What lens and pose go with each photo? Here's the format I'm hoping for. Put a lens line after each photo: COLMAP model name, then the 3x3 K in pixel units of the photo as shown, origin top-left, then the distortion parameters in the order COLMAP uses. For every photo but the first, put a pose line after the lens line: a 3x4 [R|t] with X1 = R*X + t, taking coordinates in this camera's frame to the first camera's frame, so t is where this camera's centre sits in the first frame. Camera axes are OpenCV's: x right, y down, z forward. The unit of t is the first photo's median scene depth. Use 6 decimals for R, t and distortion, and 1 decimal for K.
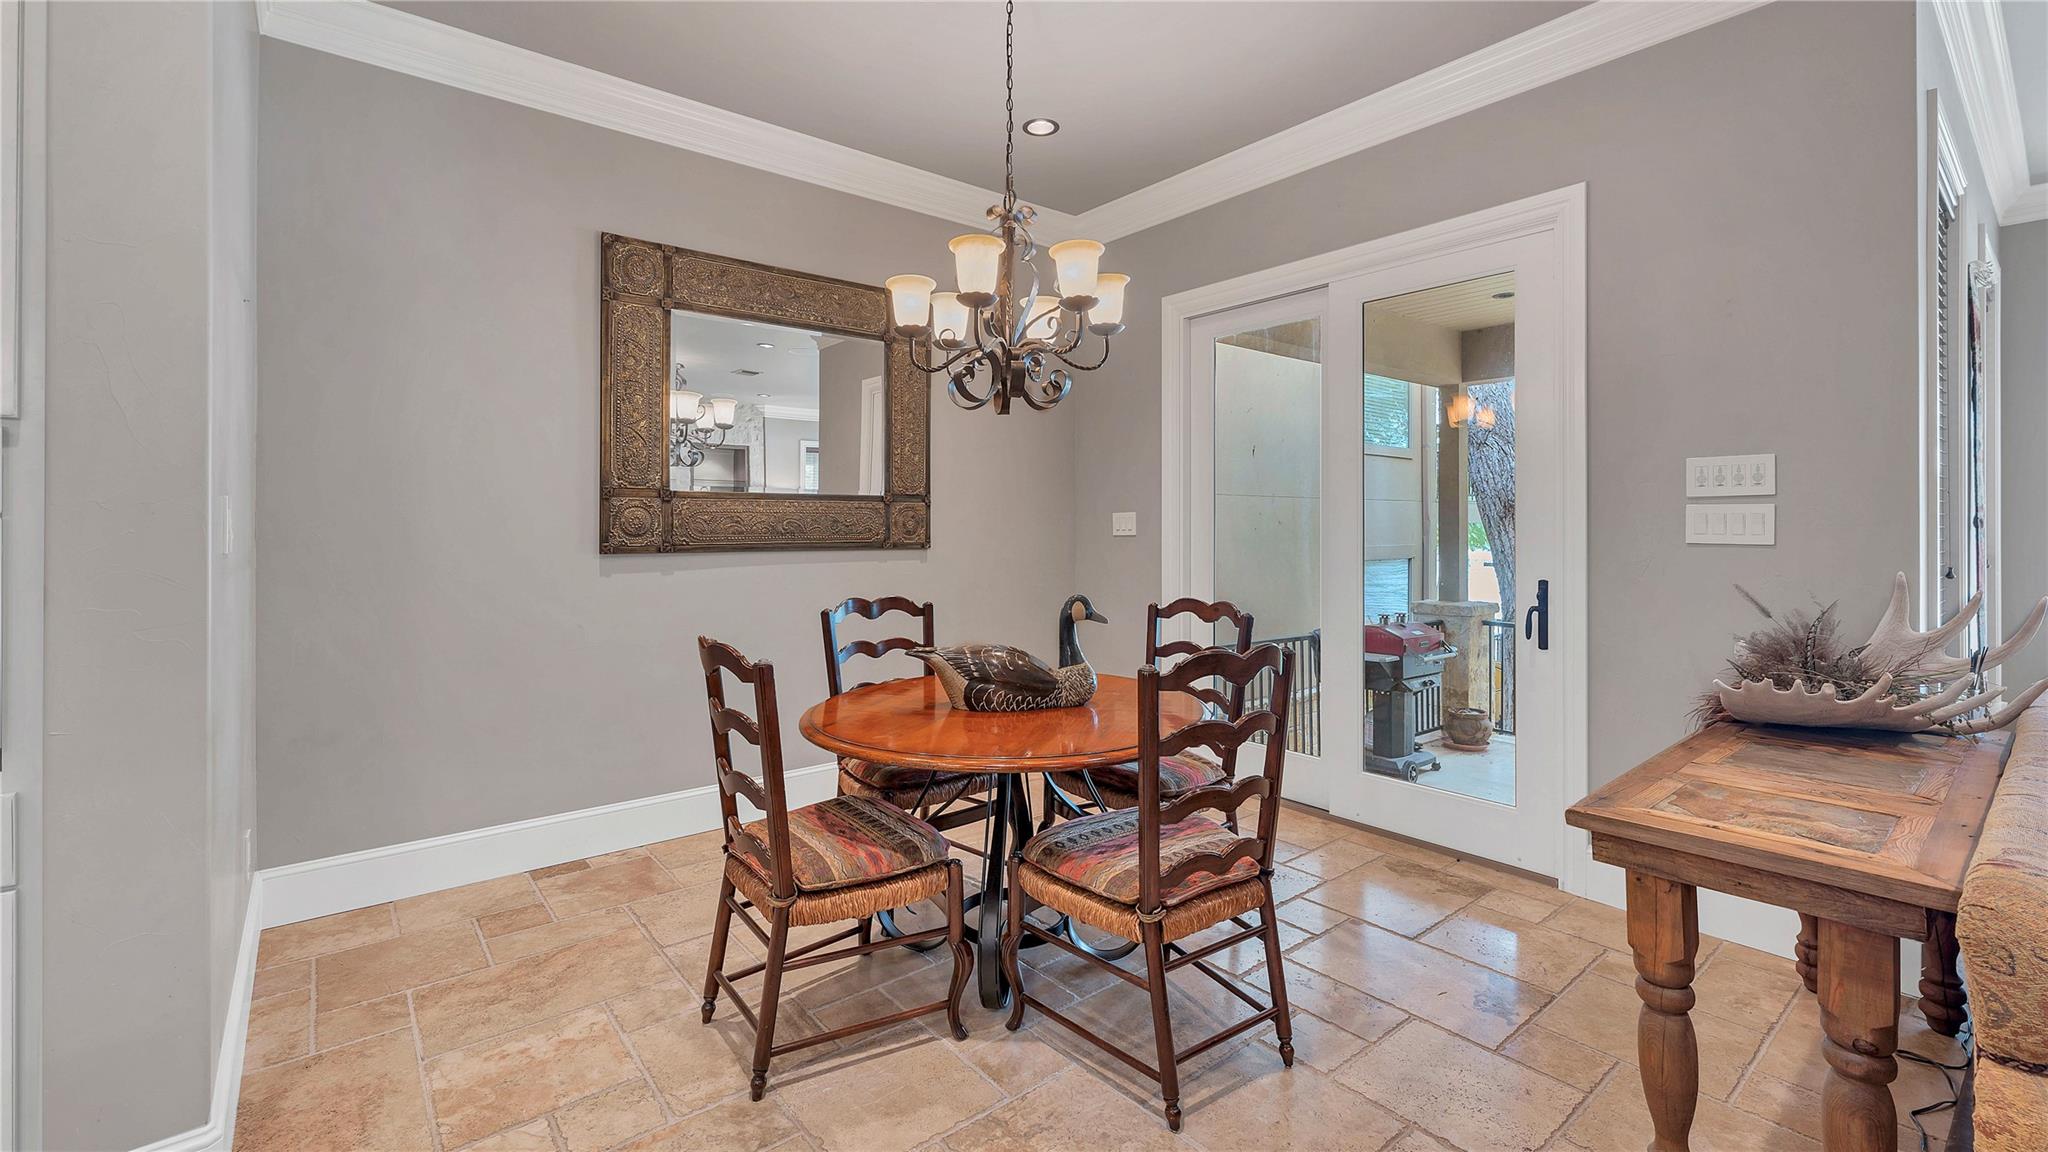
lens RADIAL K [[857.9, 0, 1023.9], [0, 857.9, 524.2], [0, 0, 1]] dist [0.000749, 0.000083]
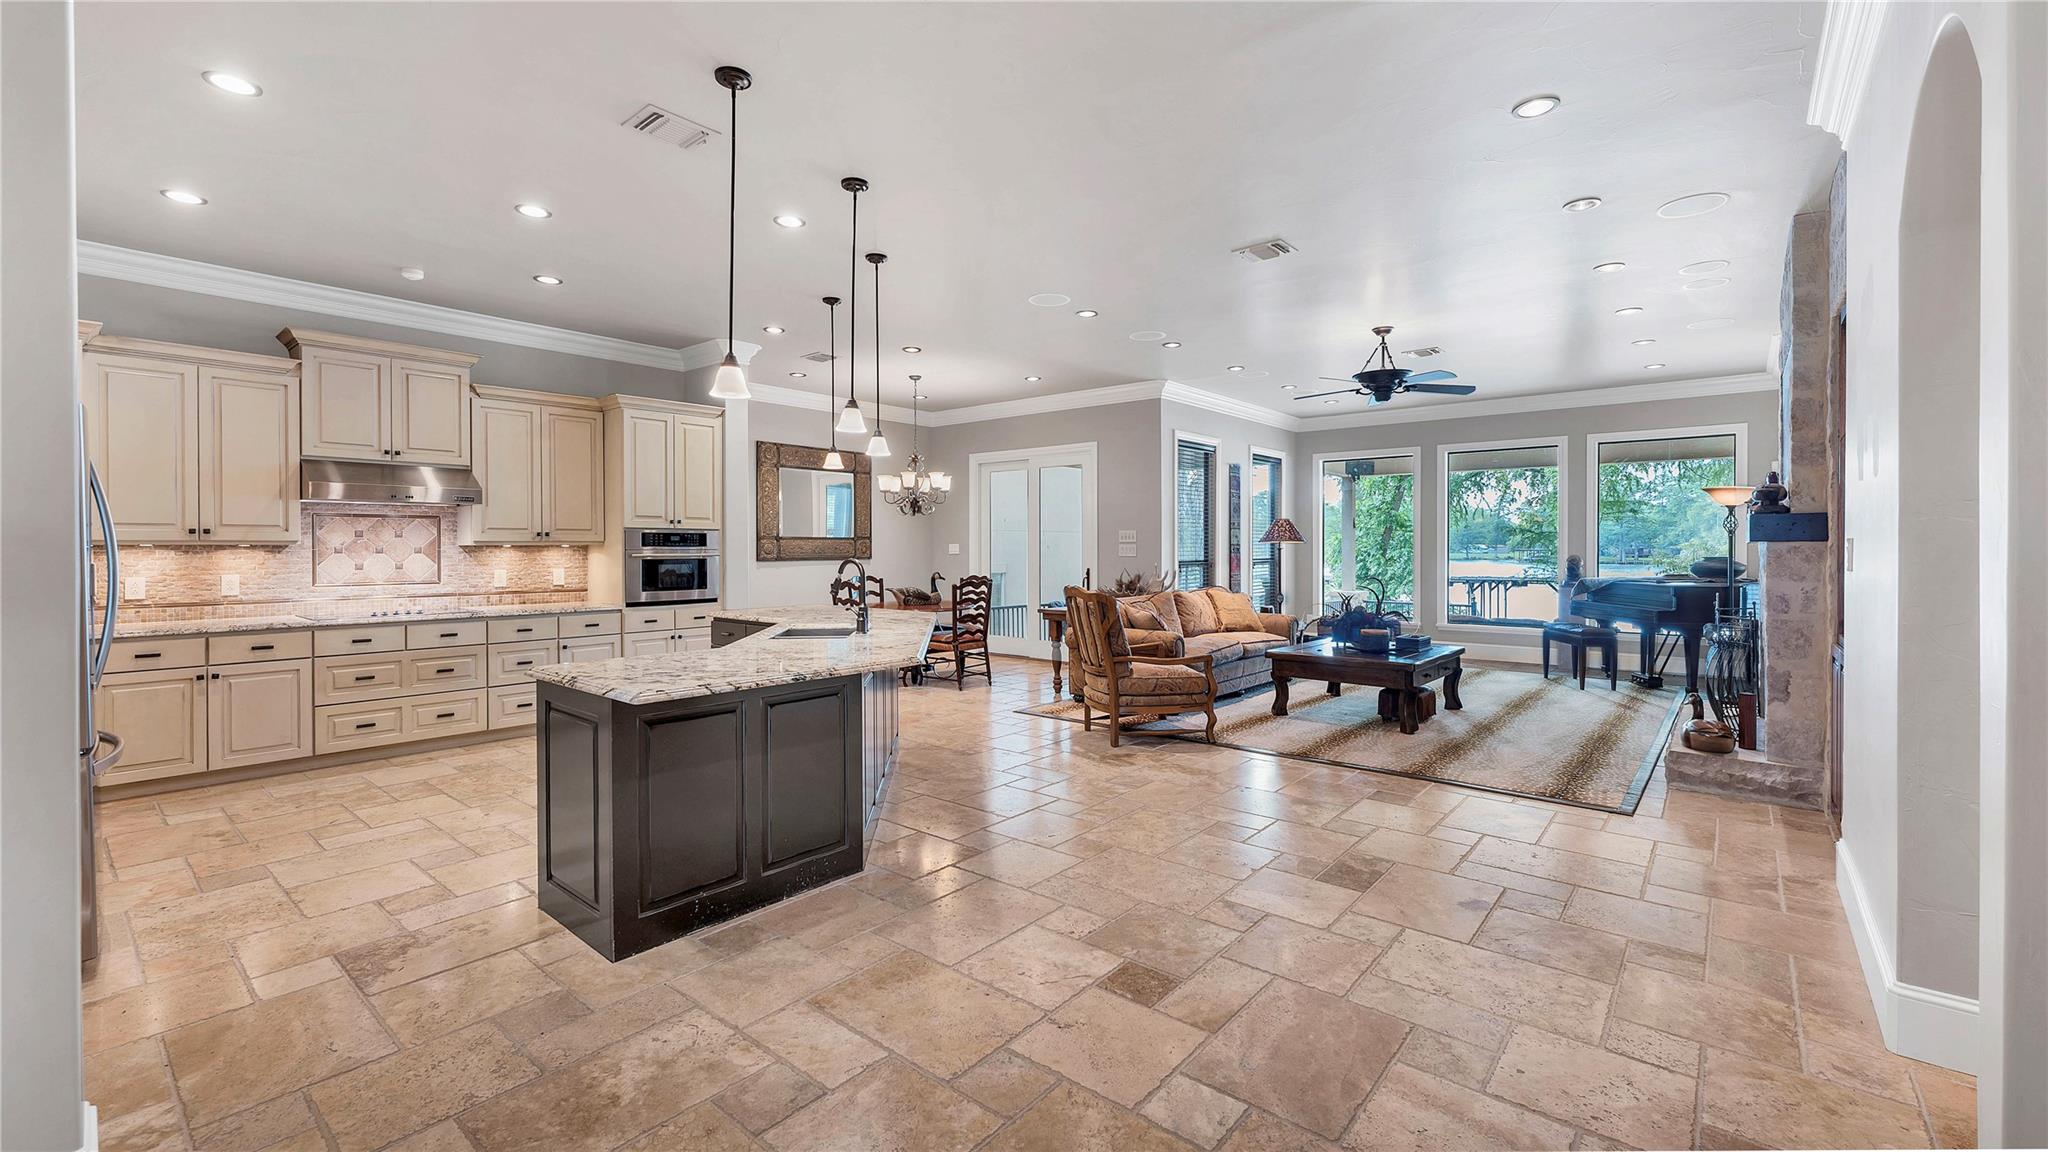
lens RADIAL K [[838.0, 0, 1025.3], [0, 838.0, 555.4], [0, 0, 1]] dist [0.000397, 0.000136]
pose [[0.982926, -0.002117, 0.183989, -0.165118], [-0.000518, 0.999898, 0.014272, -0.022634], [-0.184000, -0.014123, 0.982825, -1.891776]]
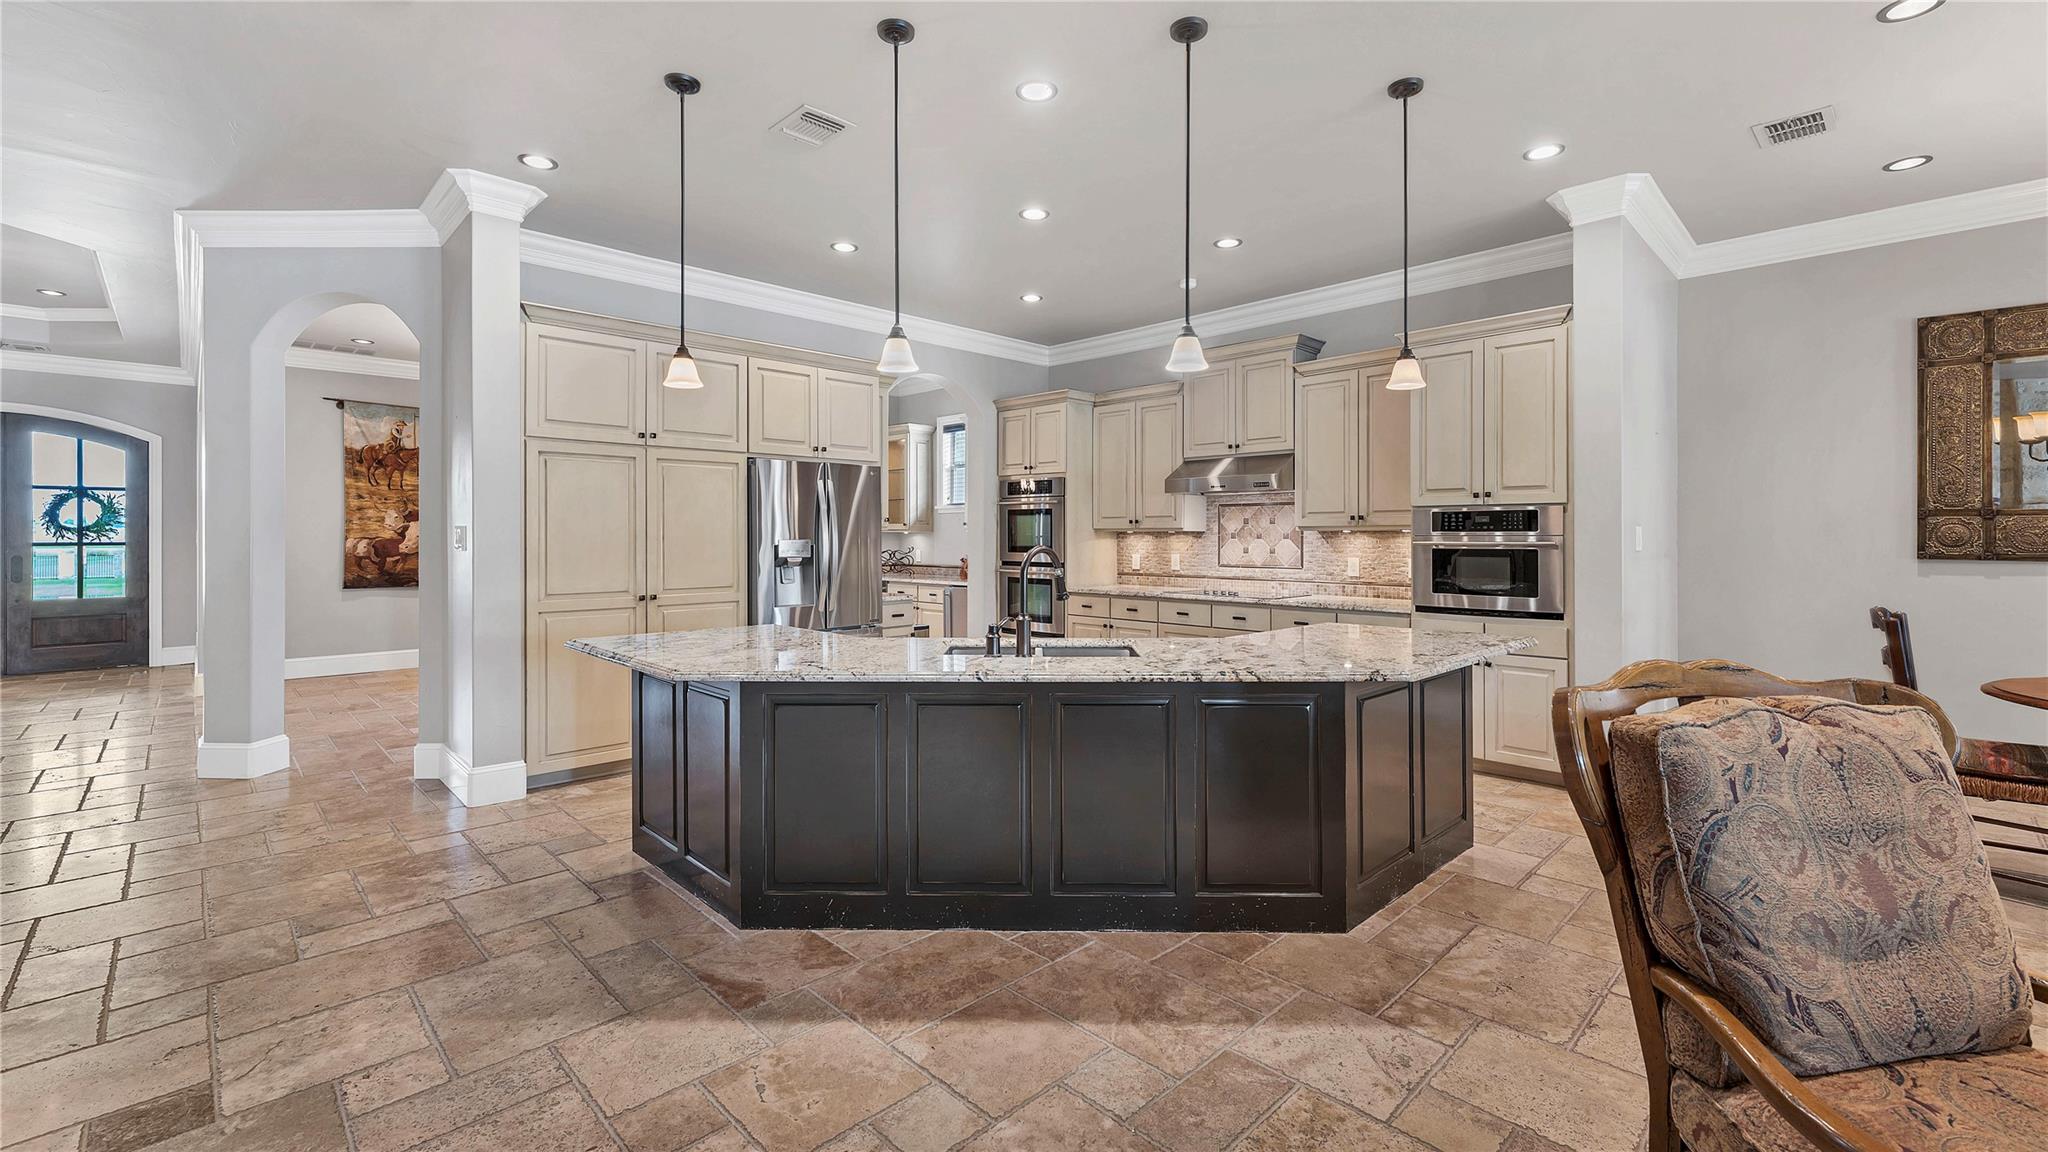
lens RADIAL K [[849.5, 0, 1029.2], [0, 849.5, 537.5], [0, 0, 1]] dist [0.001552, 0.000127]
pose [[0.096427, 0.001003, -0.995340, 0.756506], [0.003618, 0.999993, 0.001358, -0.007447], [0.995334, -0.003732, 0.096422, -0.550541]]
